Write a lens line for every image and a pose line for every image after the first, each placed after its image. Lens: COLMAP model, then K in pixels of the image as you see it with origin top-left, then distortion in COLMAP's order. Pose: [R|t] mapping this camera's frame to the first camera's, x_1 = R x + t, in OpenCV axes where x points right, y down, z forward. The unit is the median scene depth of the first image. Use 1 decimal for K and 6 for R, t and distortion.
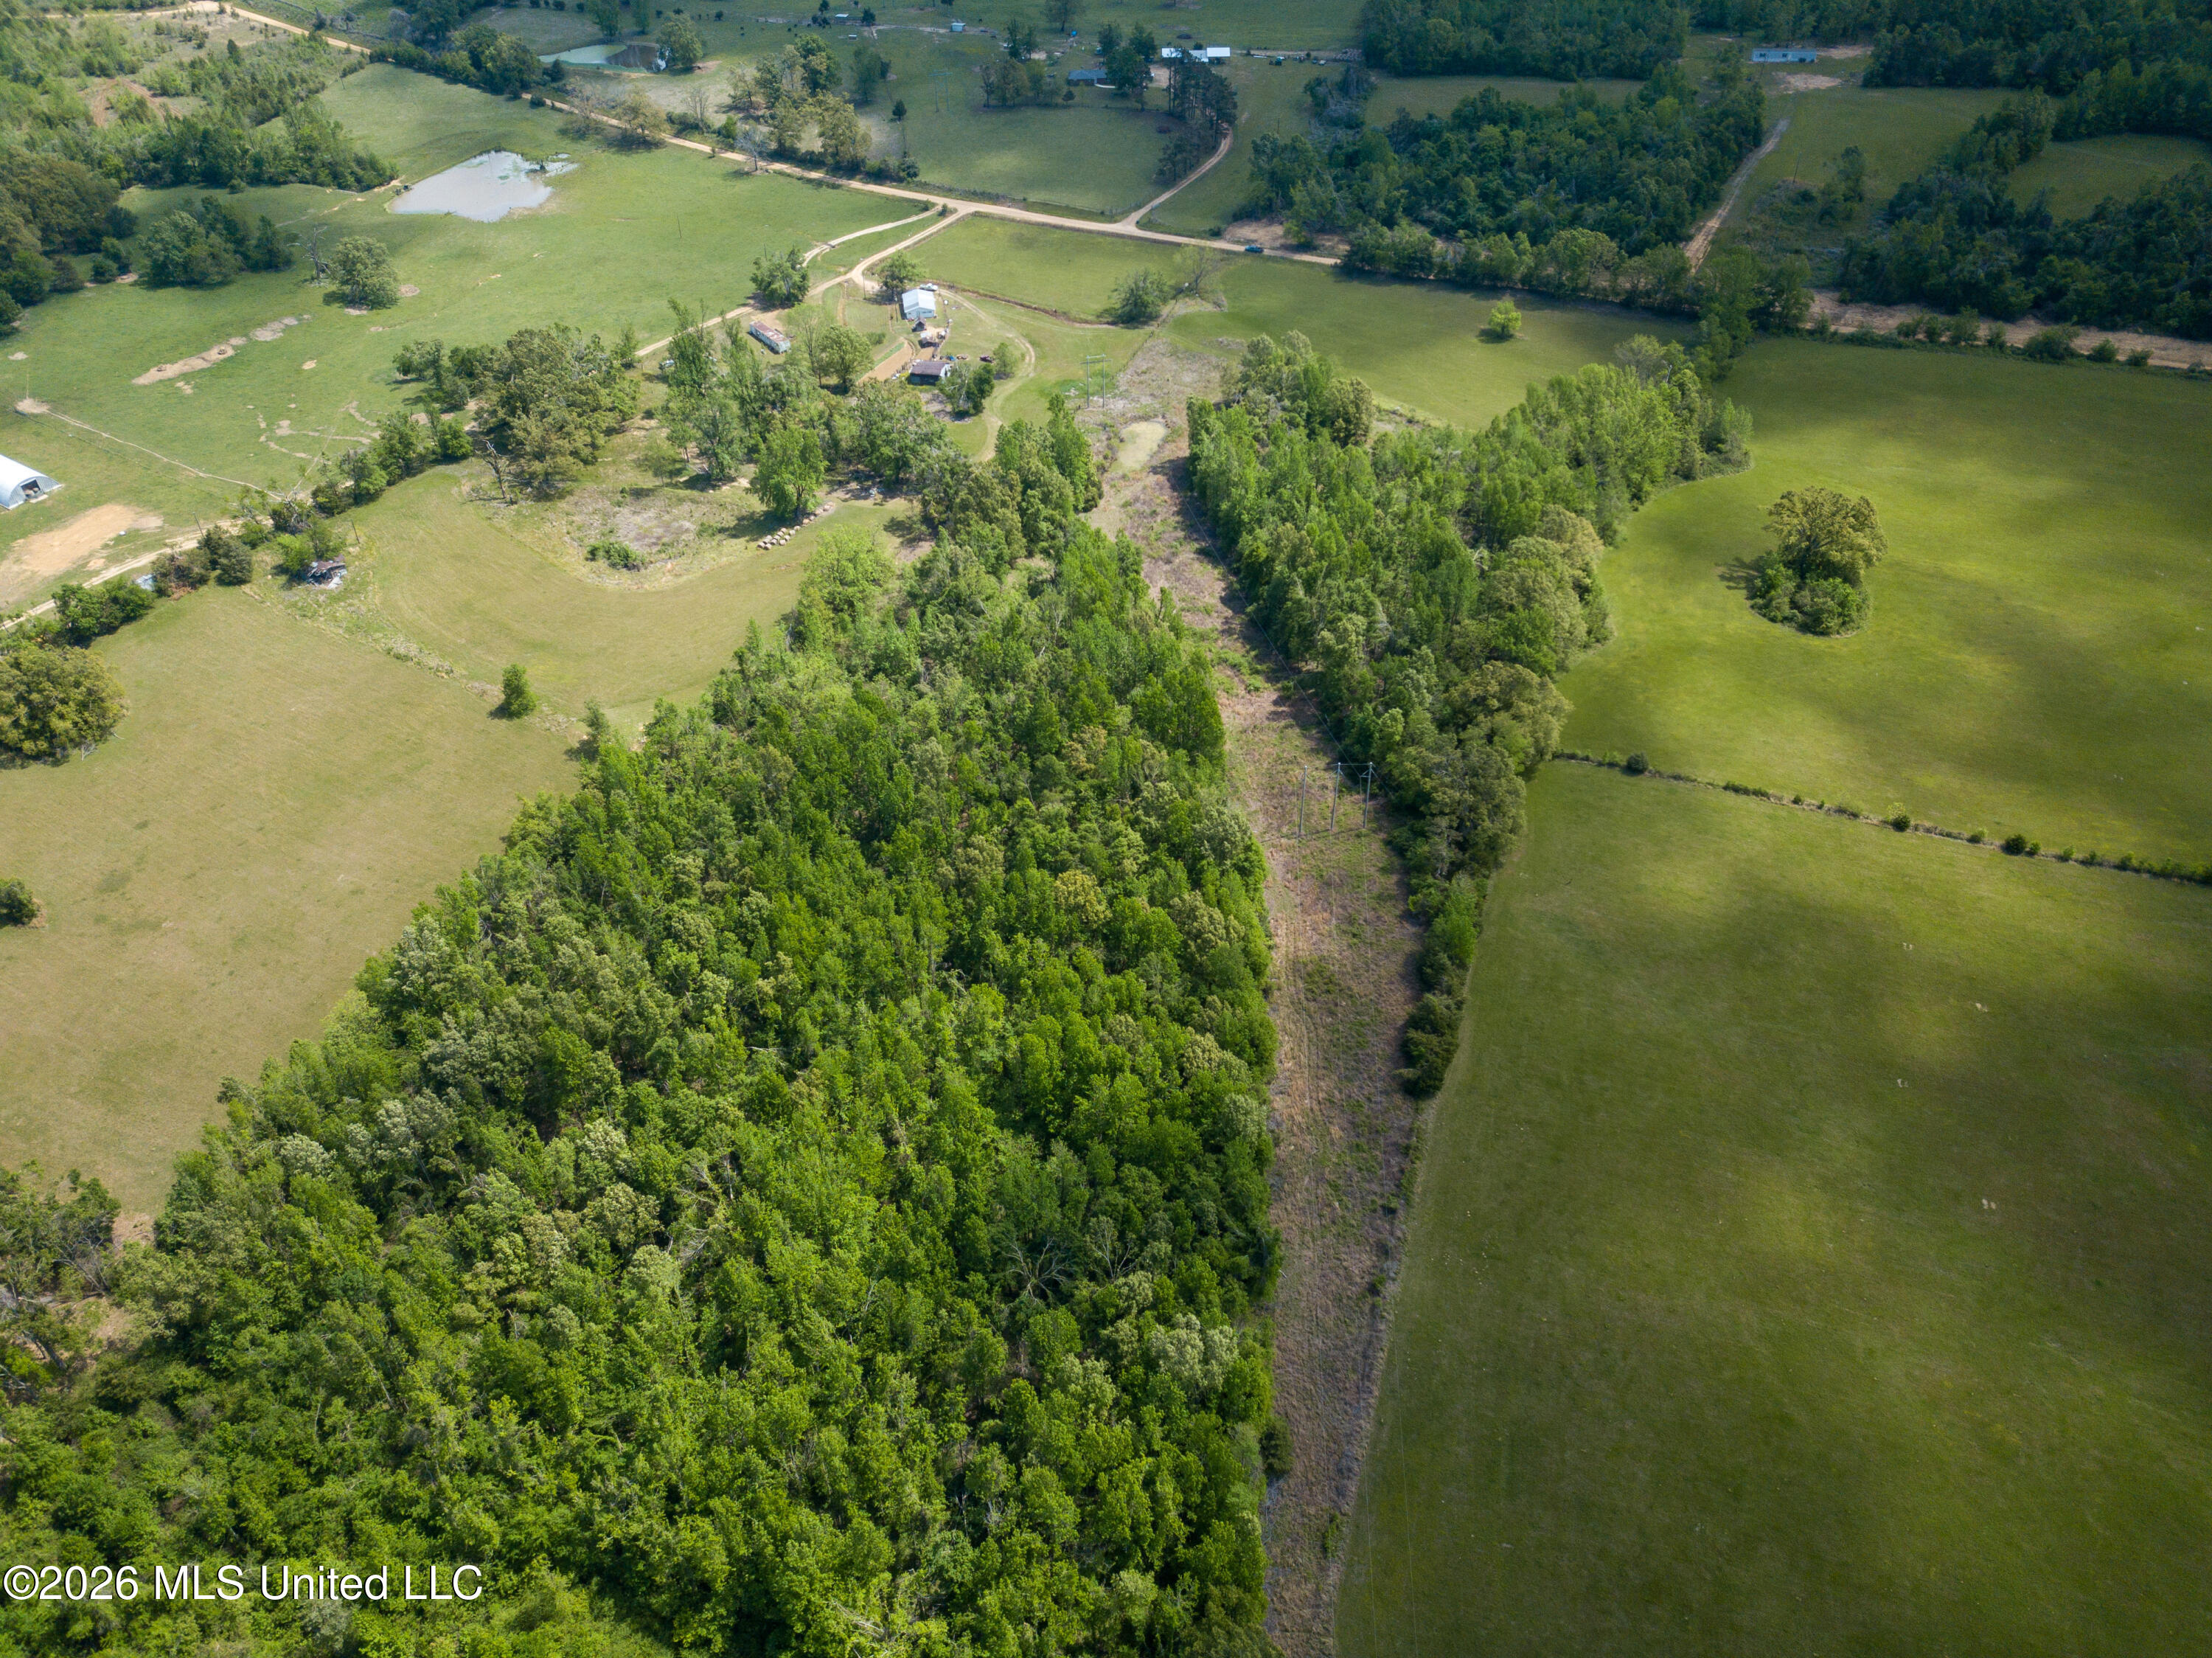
lens RADIAL K [[1703.5, 0, 1060.2], [0, 1703.5, 824.1], [0, 0, 1]] dist [0.011061, -0.003205]
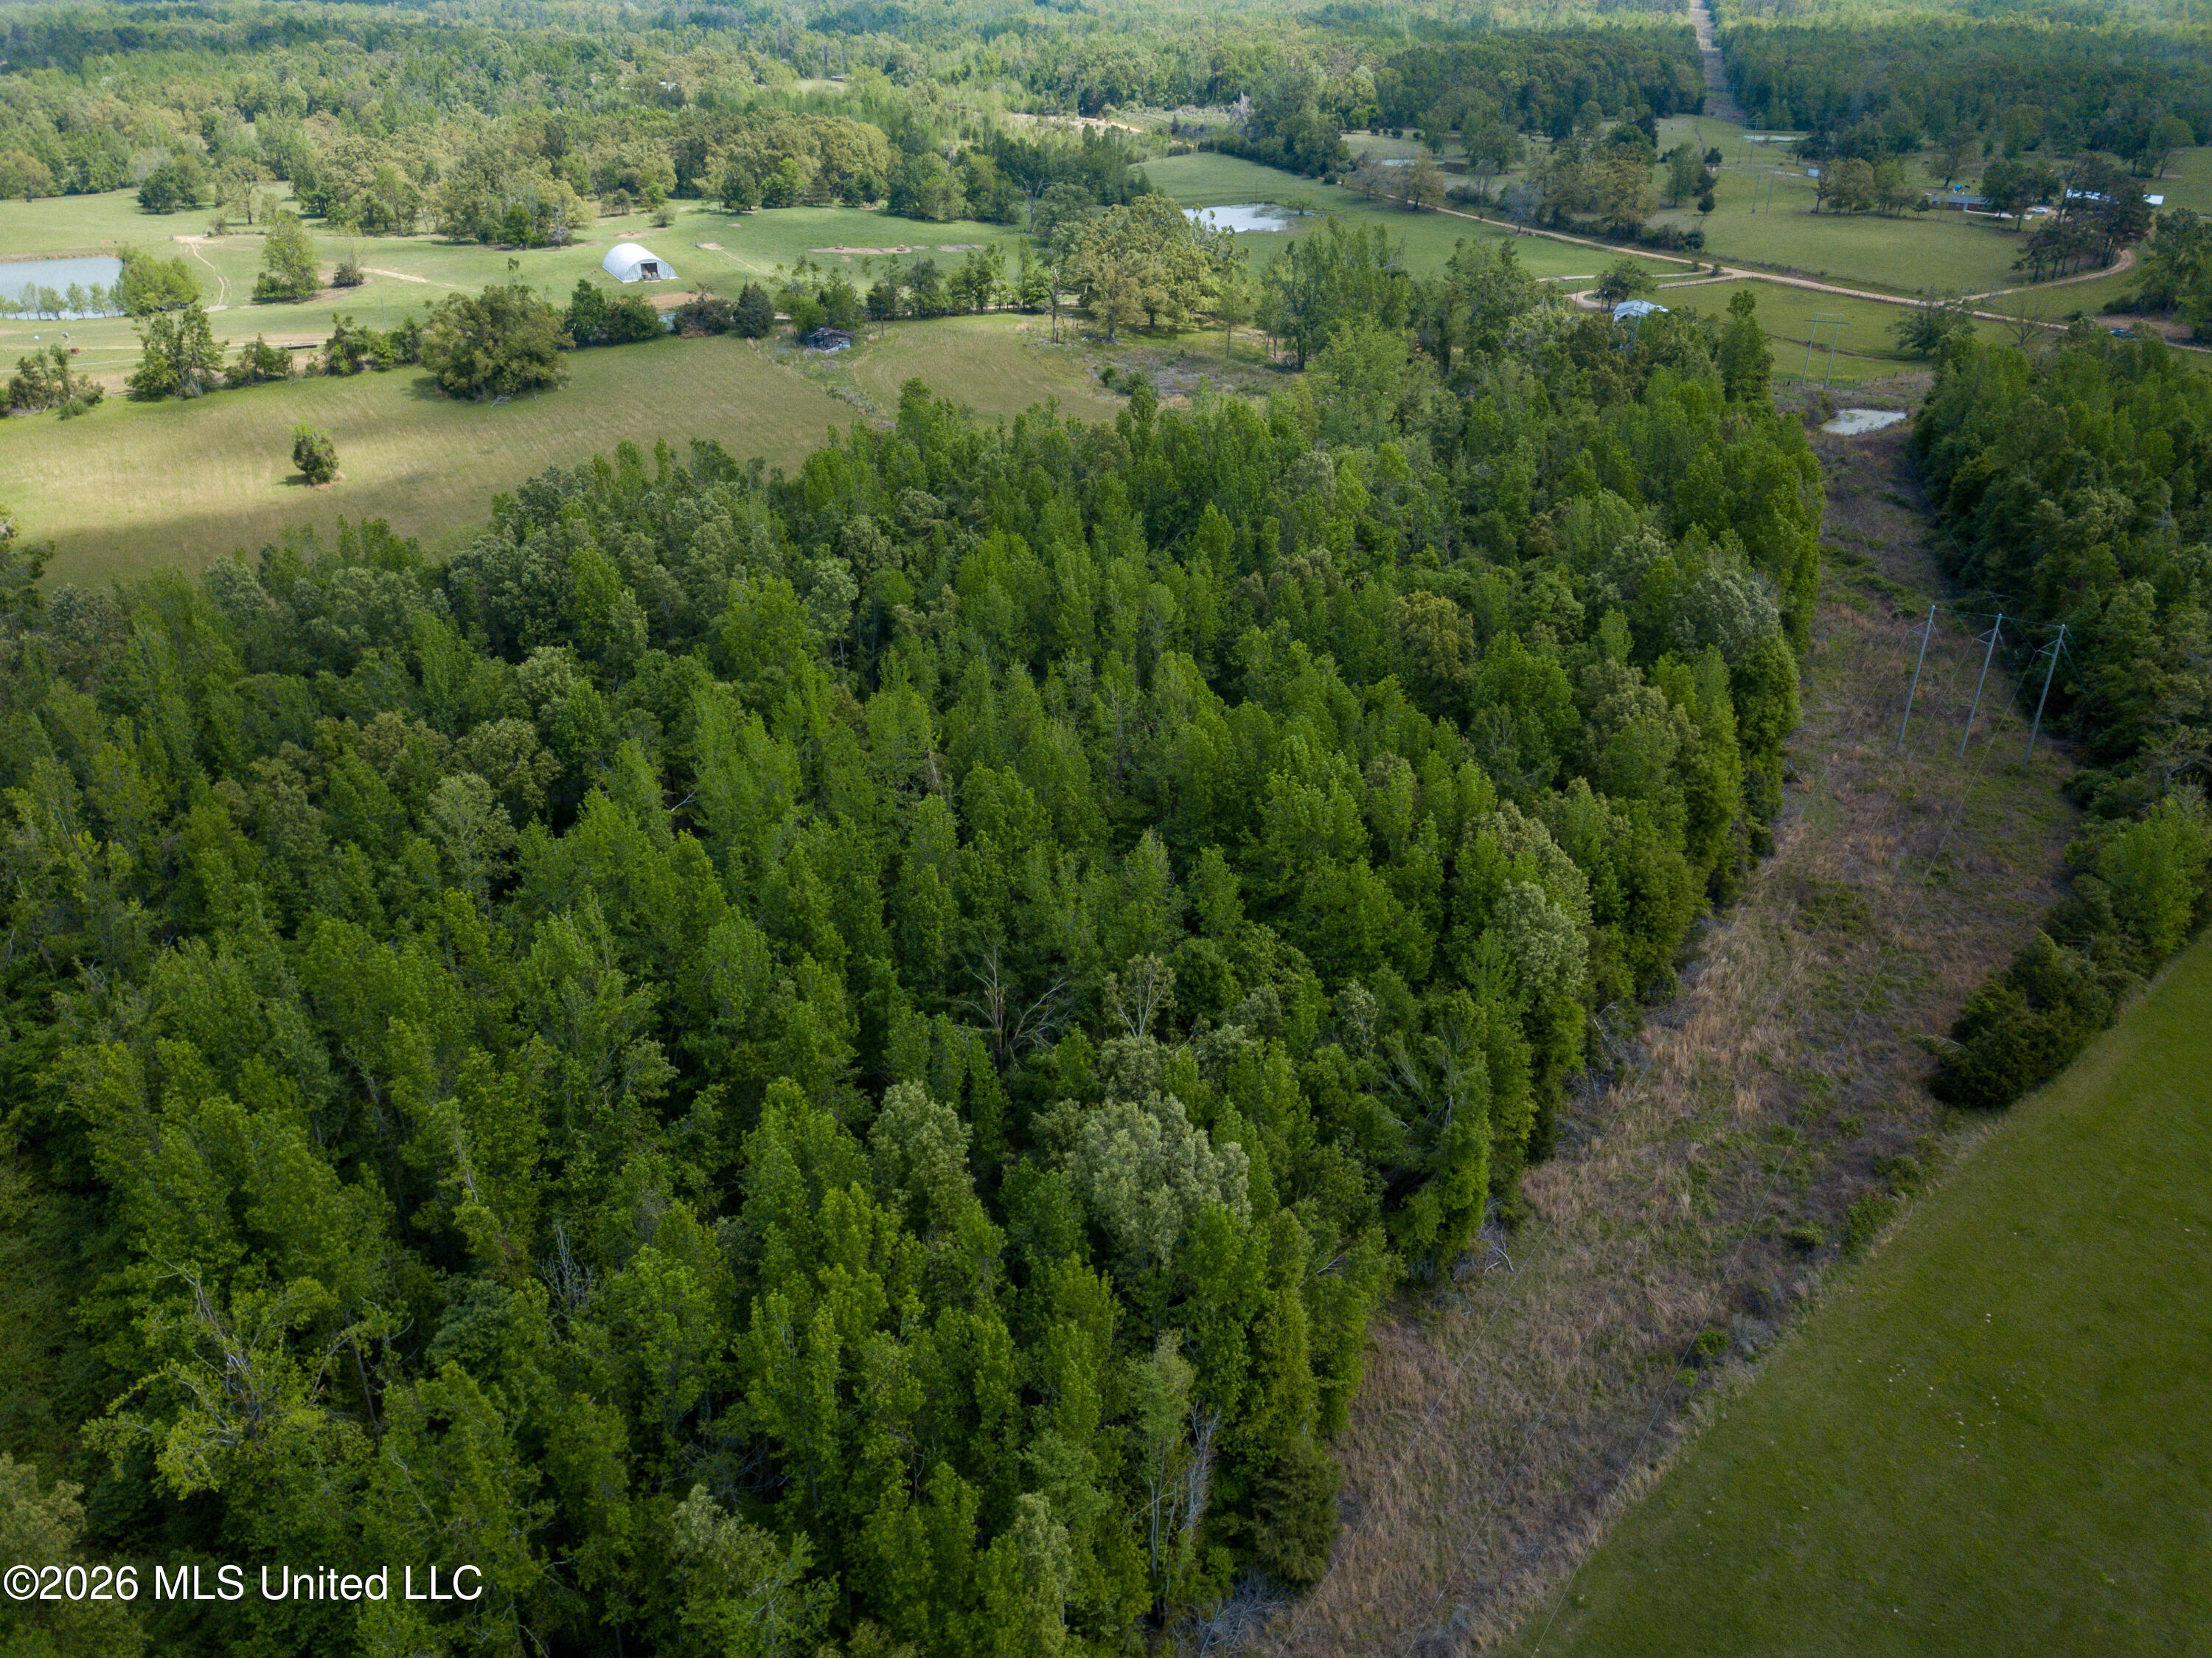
lens RADIAL K [[1699.1, 0, 1106.0], [0, 1699.1, 829.0], [0, 0, 1]] dist [0.023579, -0.007118]
pose [[0.873084, 0.261488, -0.411519, 0.113988], [-0.341600, 0.930300, -0.133610, 0.148250], [0.347899, 0.257228, 0.901554, 0.299002]]
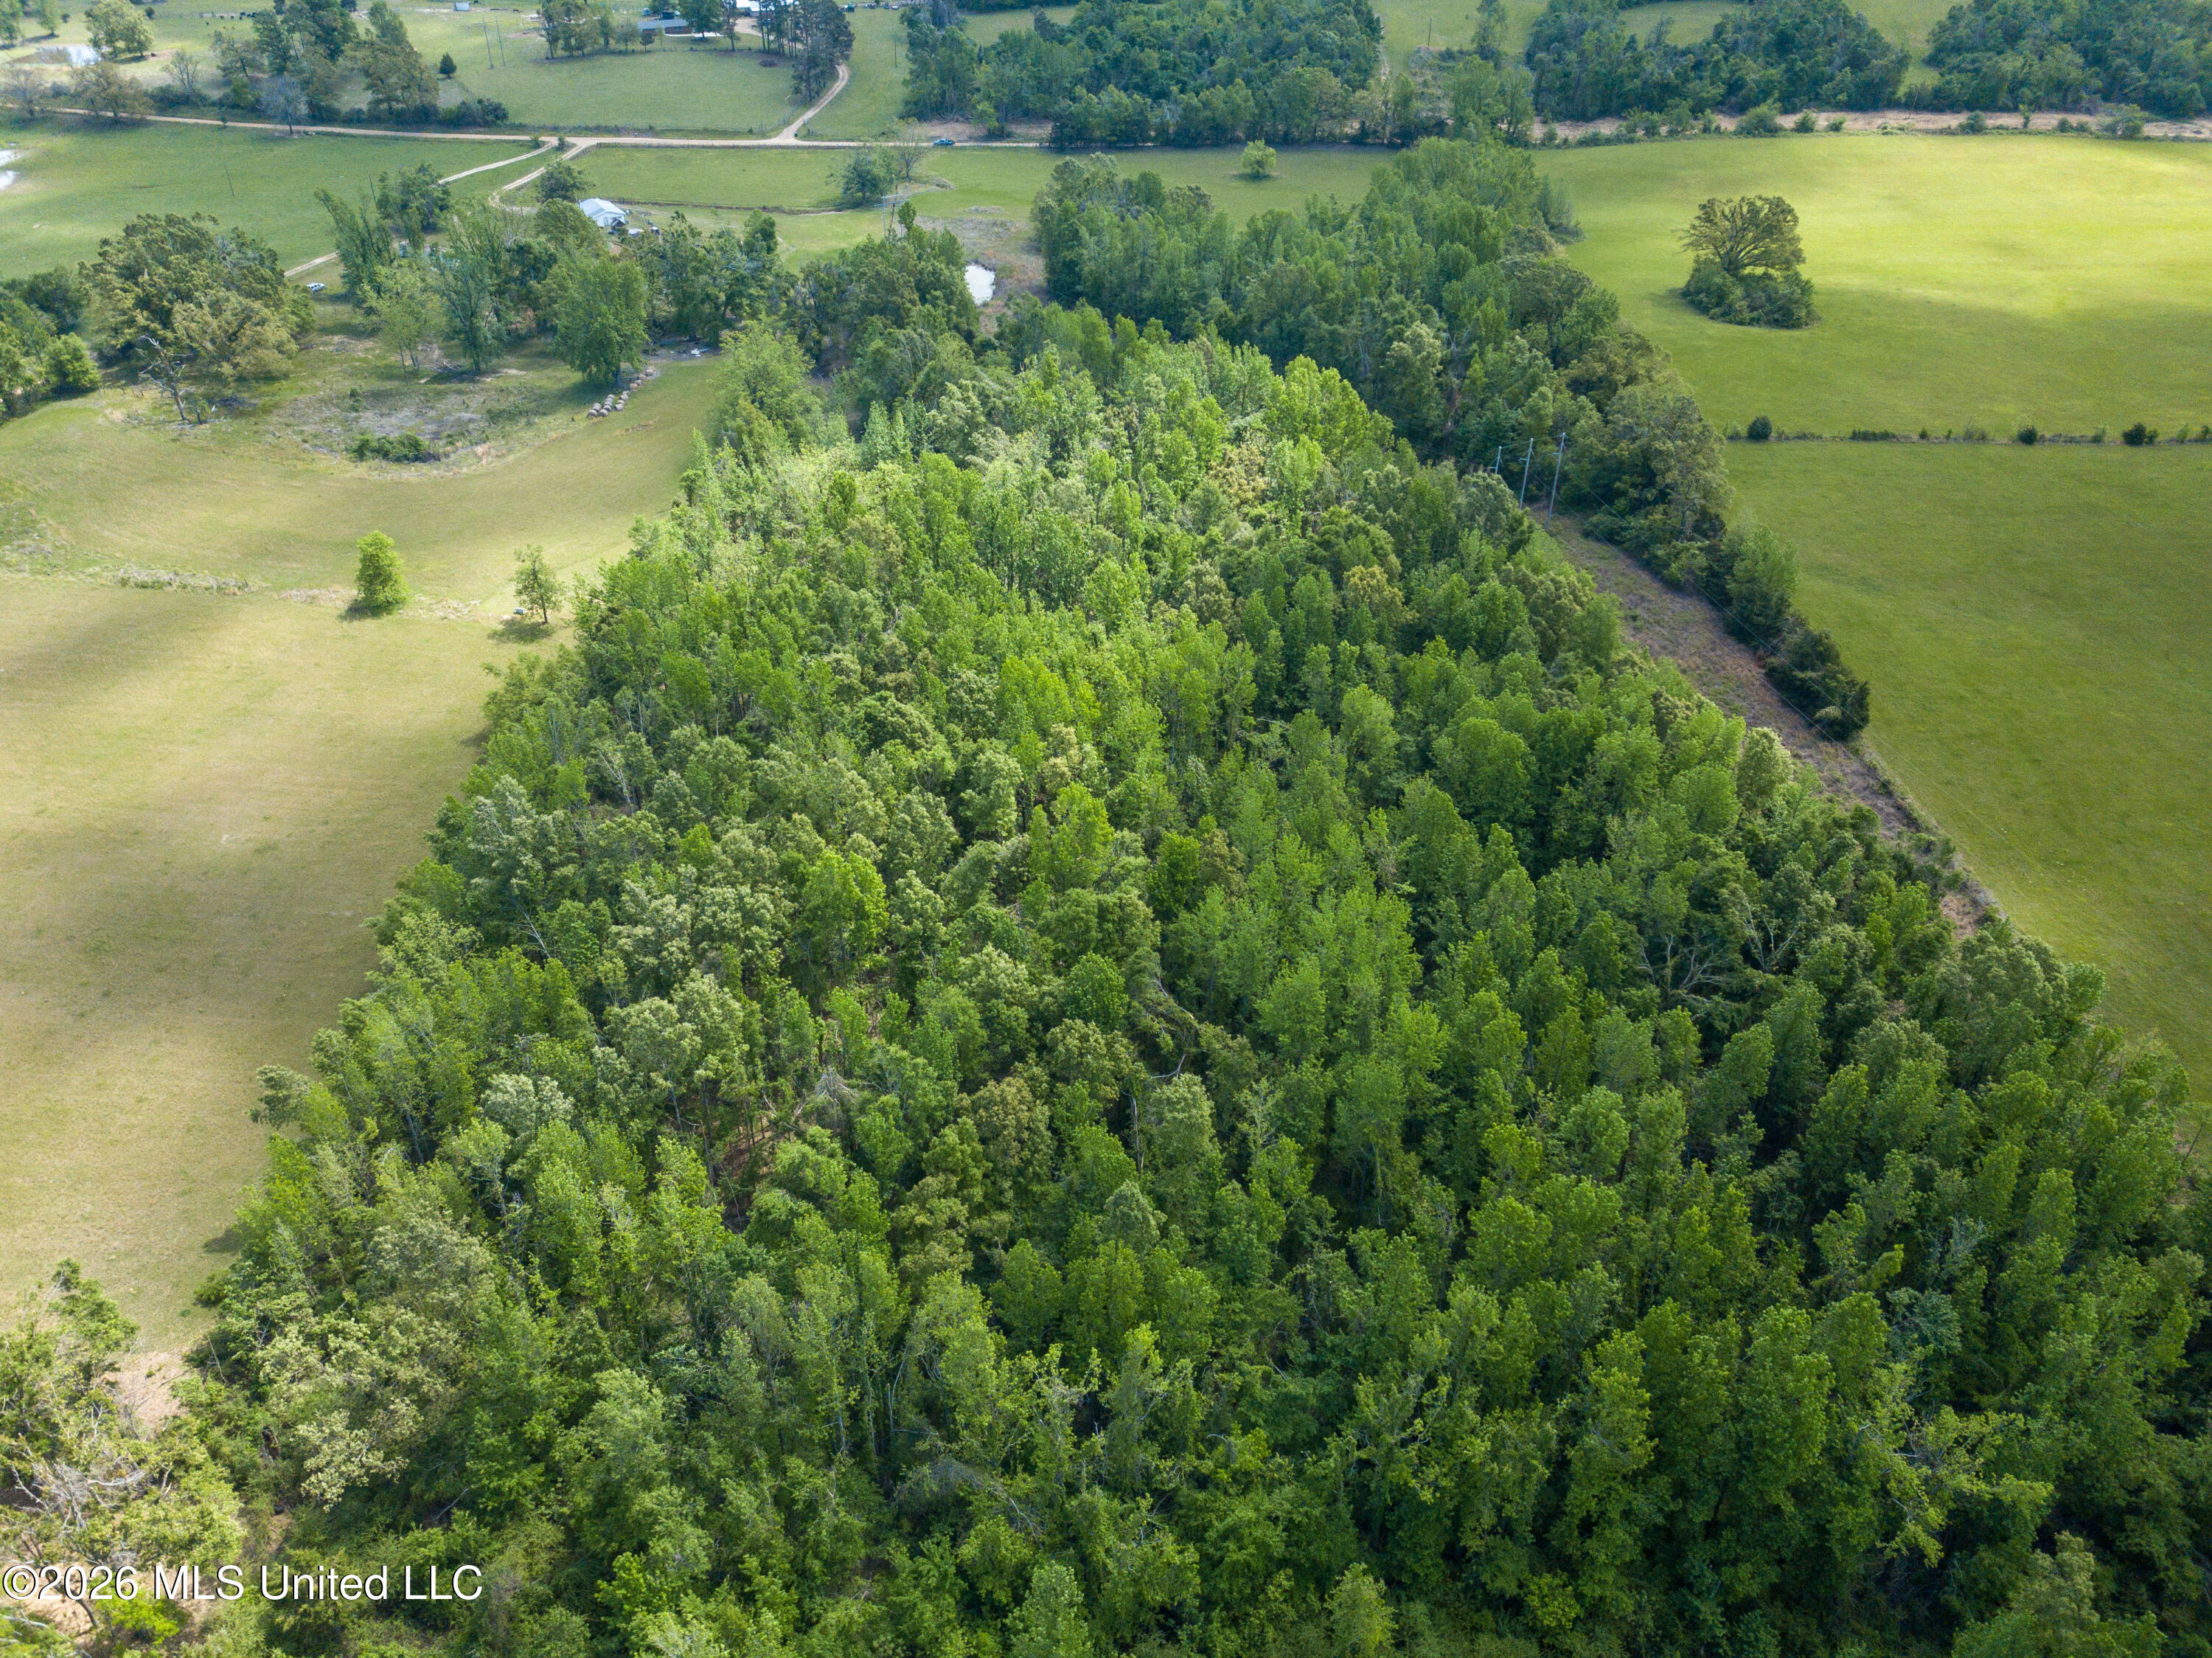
lens RADIAL K [[1696.7, 0, 1068.5], [0, 1696.7, 834.4], [0, 0, 1]] dist [0.010328, -0.004082]
pose [[0.920763, -0.202218, 0.333622, -0.261240], [0.230775, 0.971829, -0.047860, 0.100715], [-0.314545, 0.121059, 0.941491, 0.232640]]
